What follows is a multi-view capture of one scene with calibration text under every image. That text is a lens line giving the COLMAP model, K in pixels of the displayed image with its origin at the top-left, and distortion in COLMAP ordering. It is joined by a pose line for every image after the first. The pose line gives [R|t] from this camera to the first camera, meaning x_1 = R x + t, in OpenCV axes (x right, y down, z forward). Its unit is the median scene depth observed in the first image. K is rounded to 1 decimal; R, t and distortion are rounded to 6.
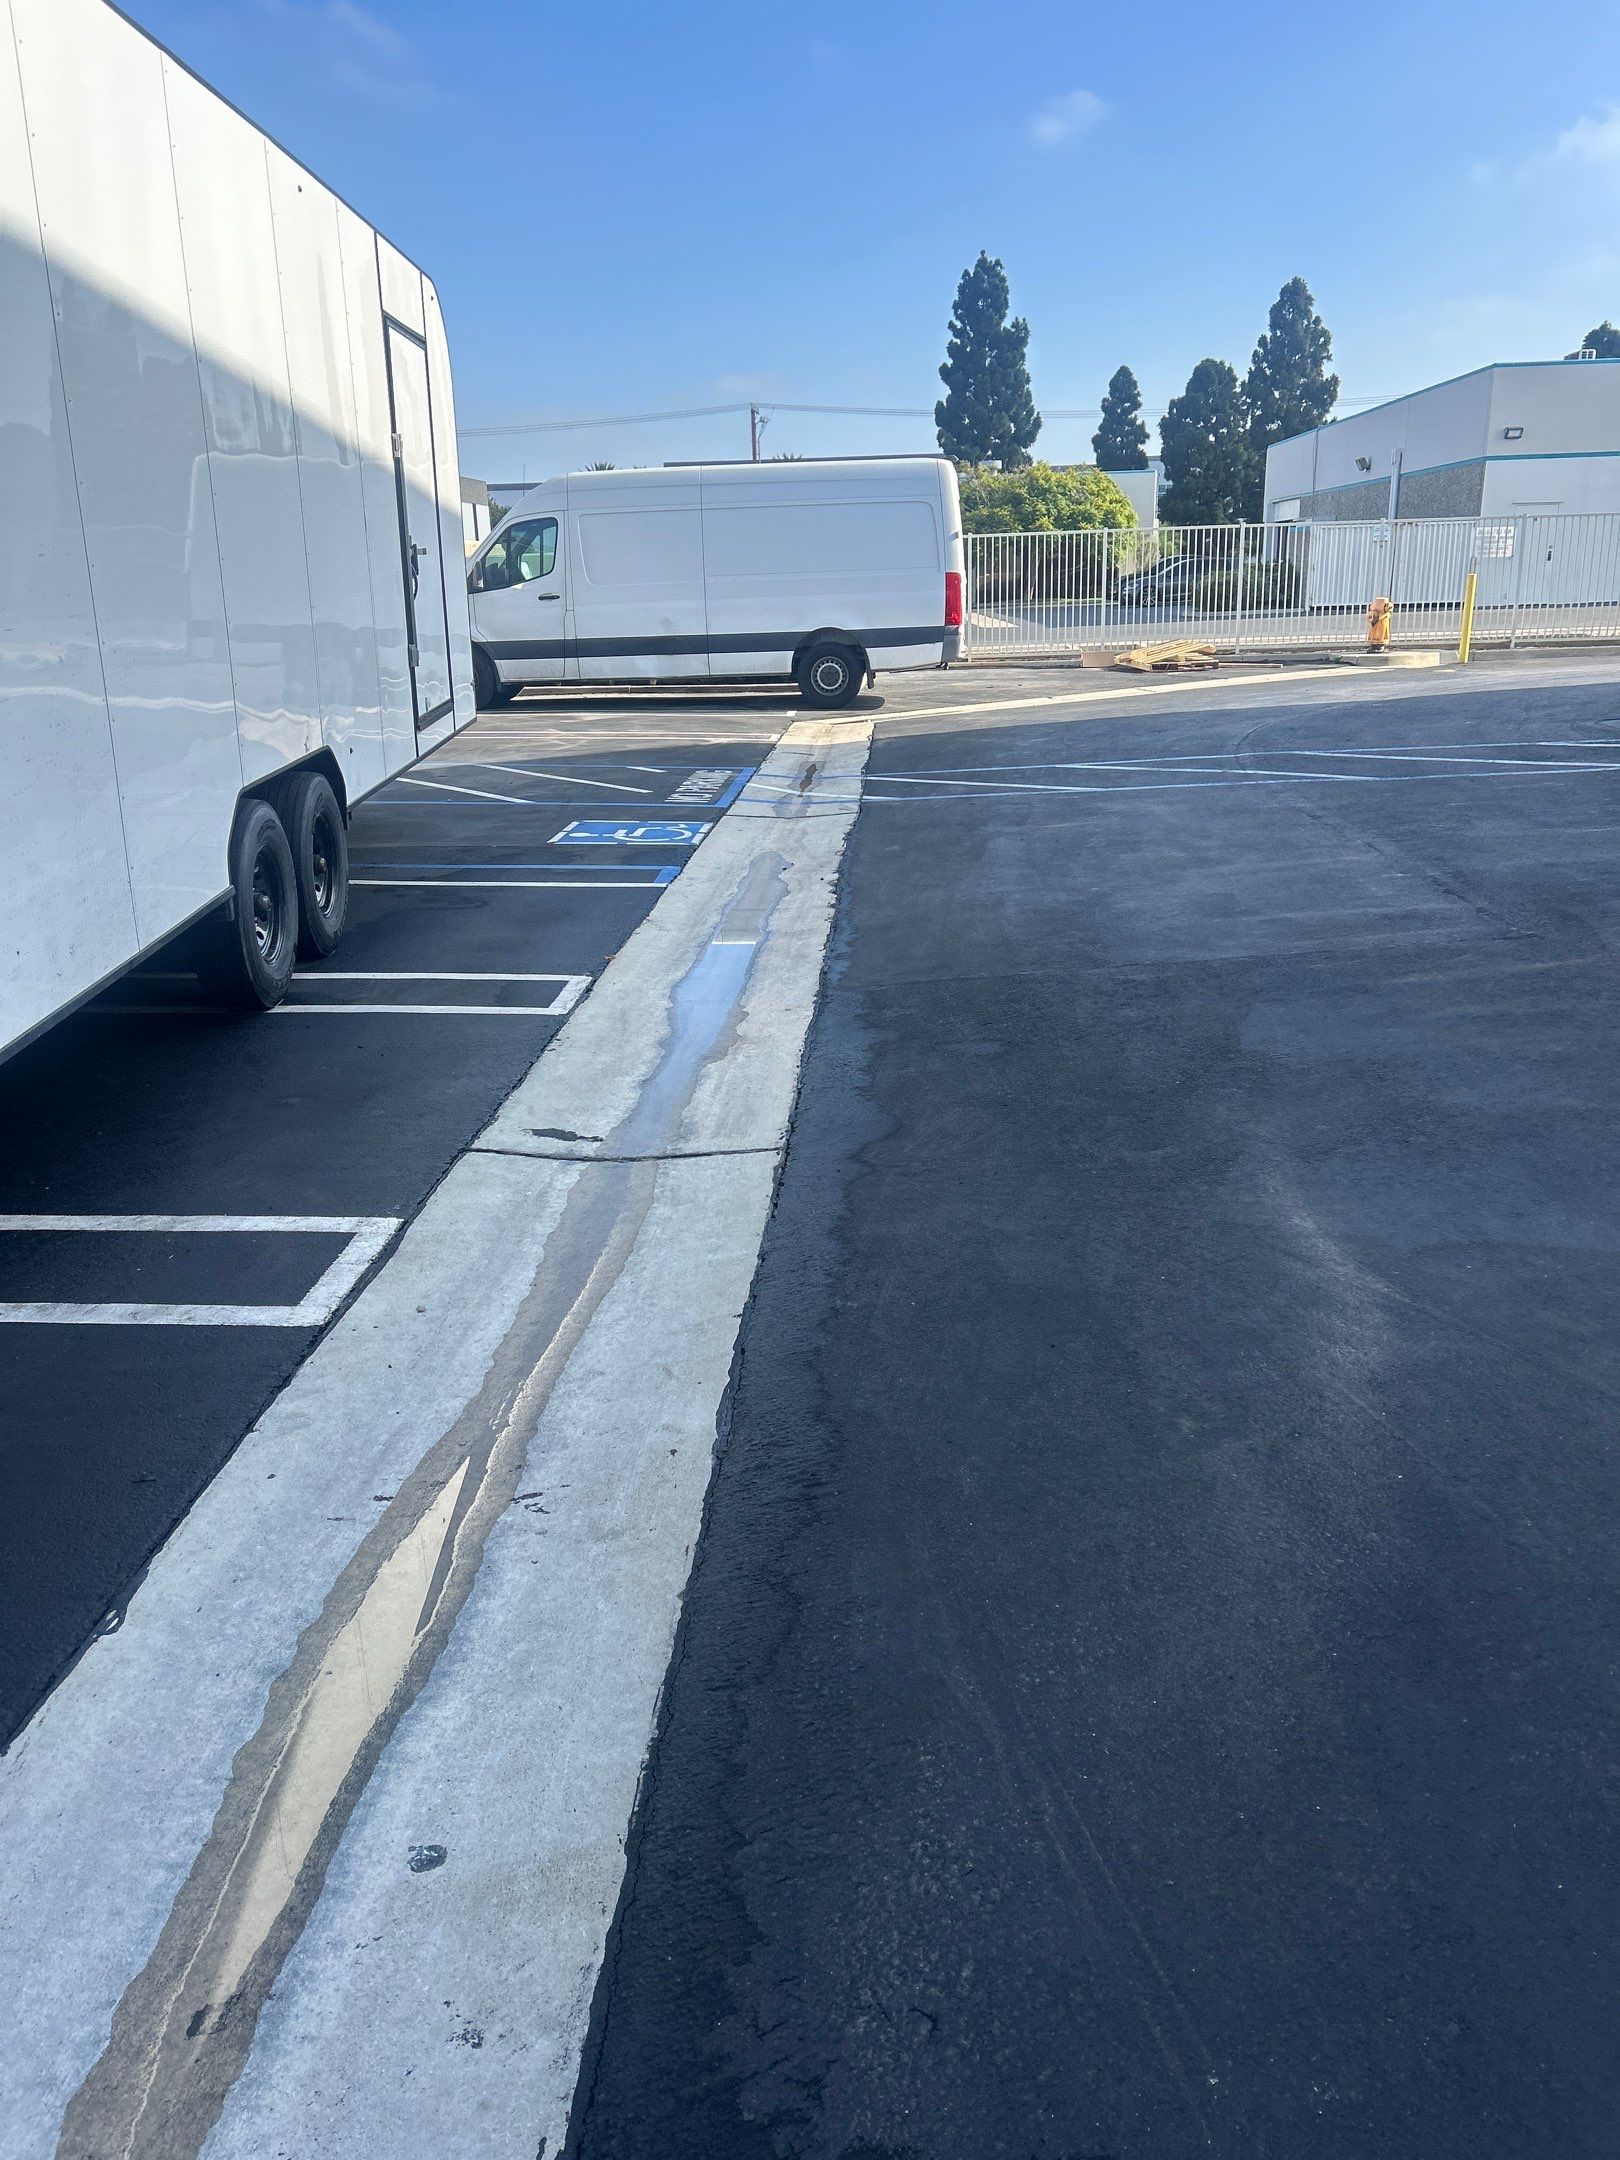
lens RADIAL K [[1583.4, 0, 828.6], [0, 1583.4, 1096.1], [0, 0, 1]] dist [0.030409, -0.046811]
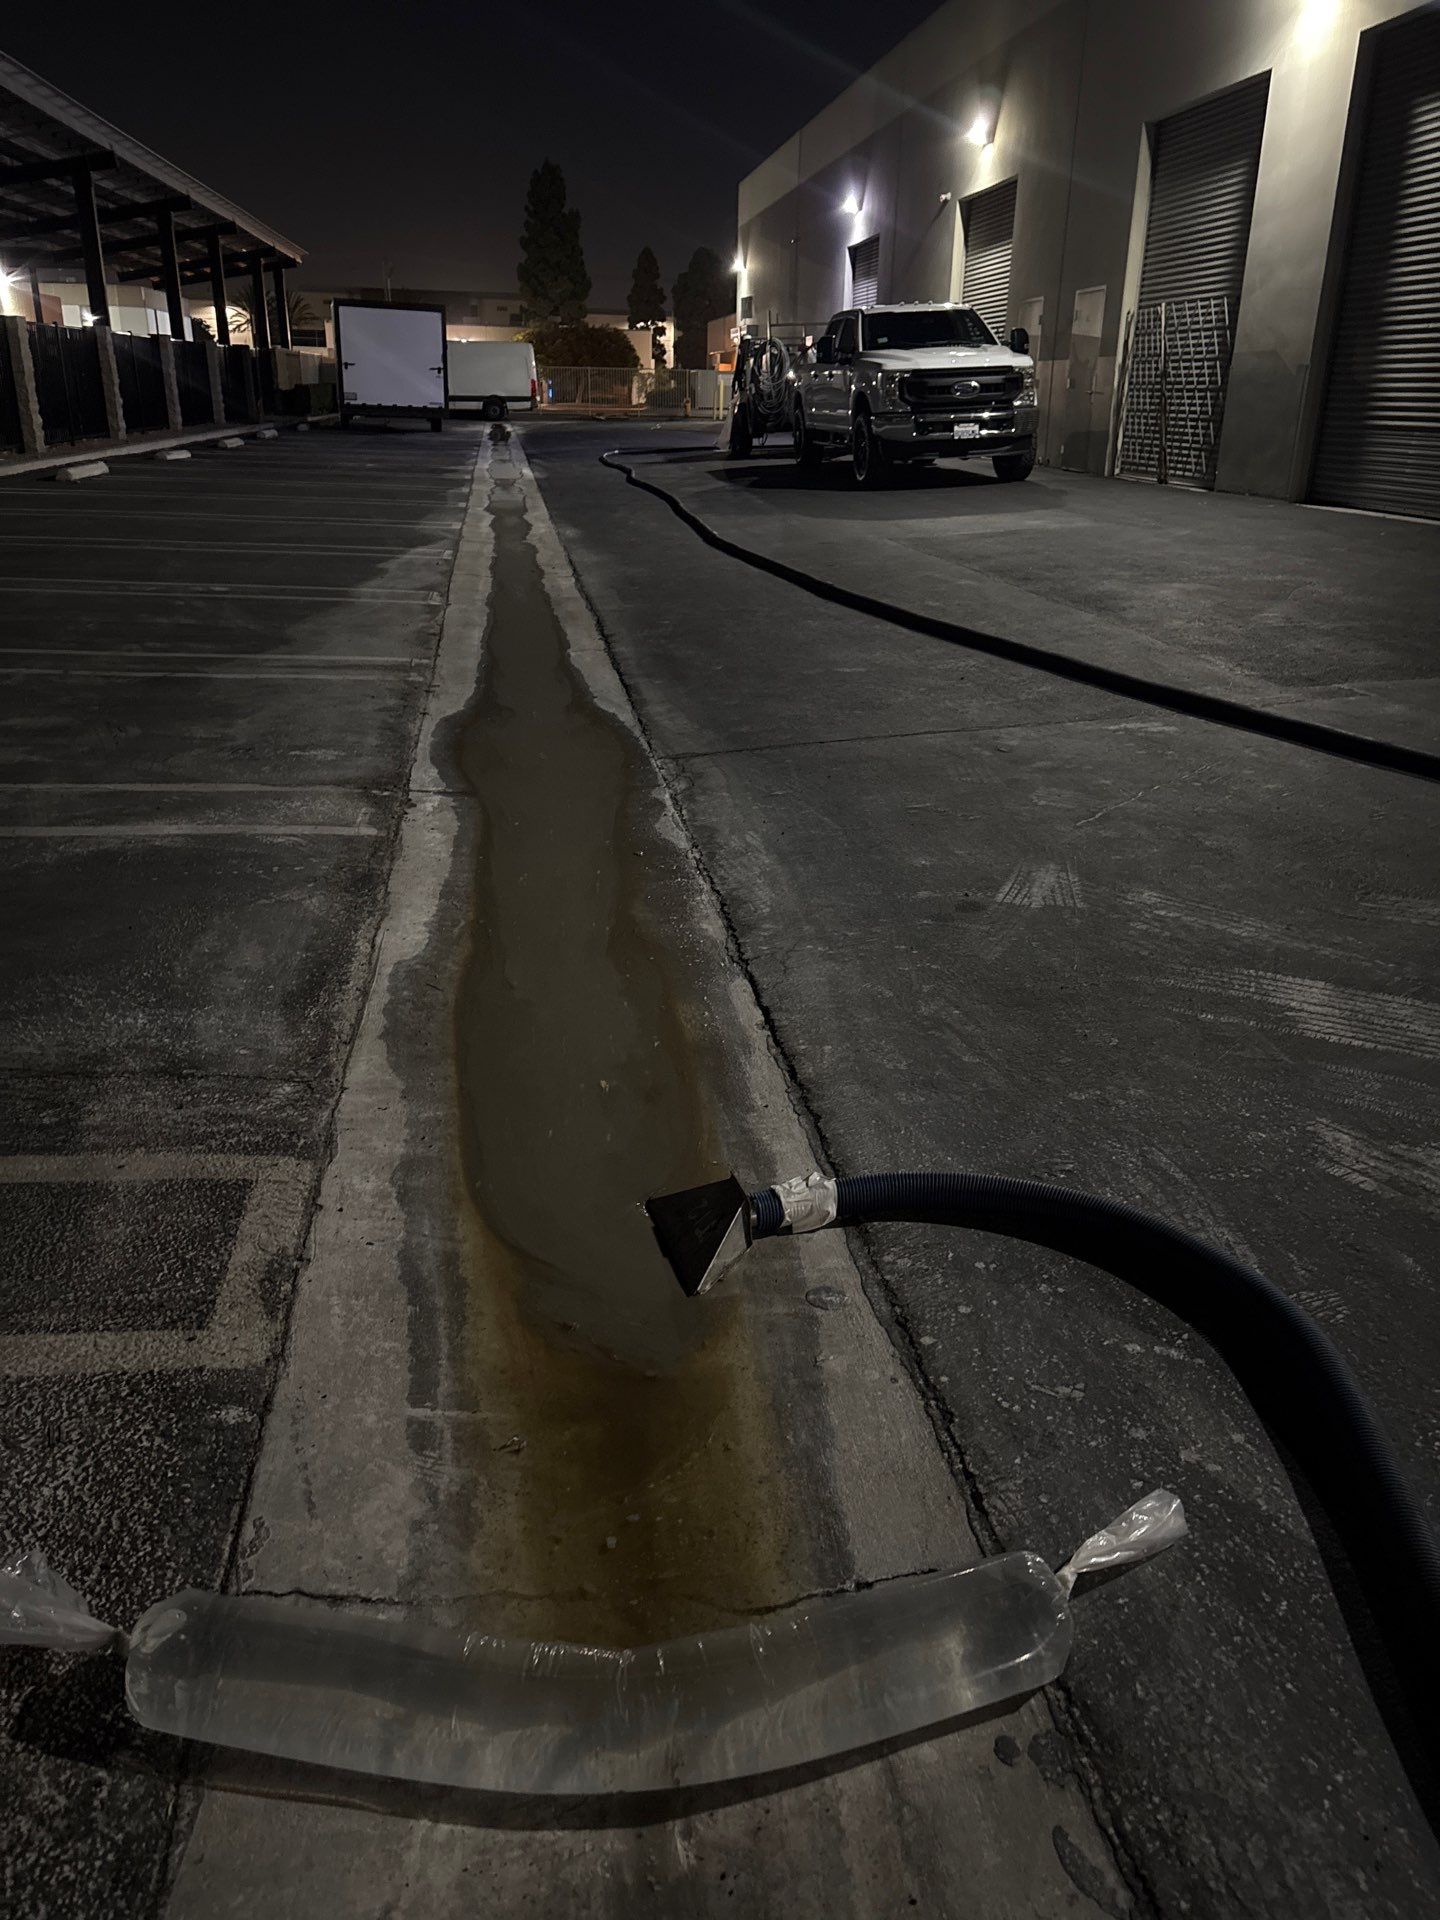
lens RADIAL K [[1407.5, 0, 727.8], [0, 1407.5, 977.1], [0, 0, 1]] dist [0.030409, -0.046811]
pose [[0.979355, -0.039067, 0.198337, -0.024724], [0.024552, 0.996872, 0.075124, 0.110916], [-0.200651, -0.068703, 0.977251, -0.323305]]
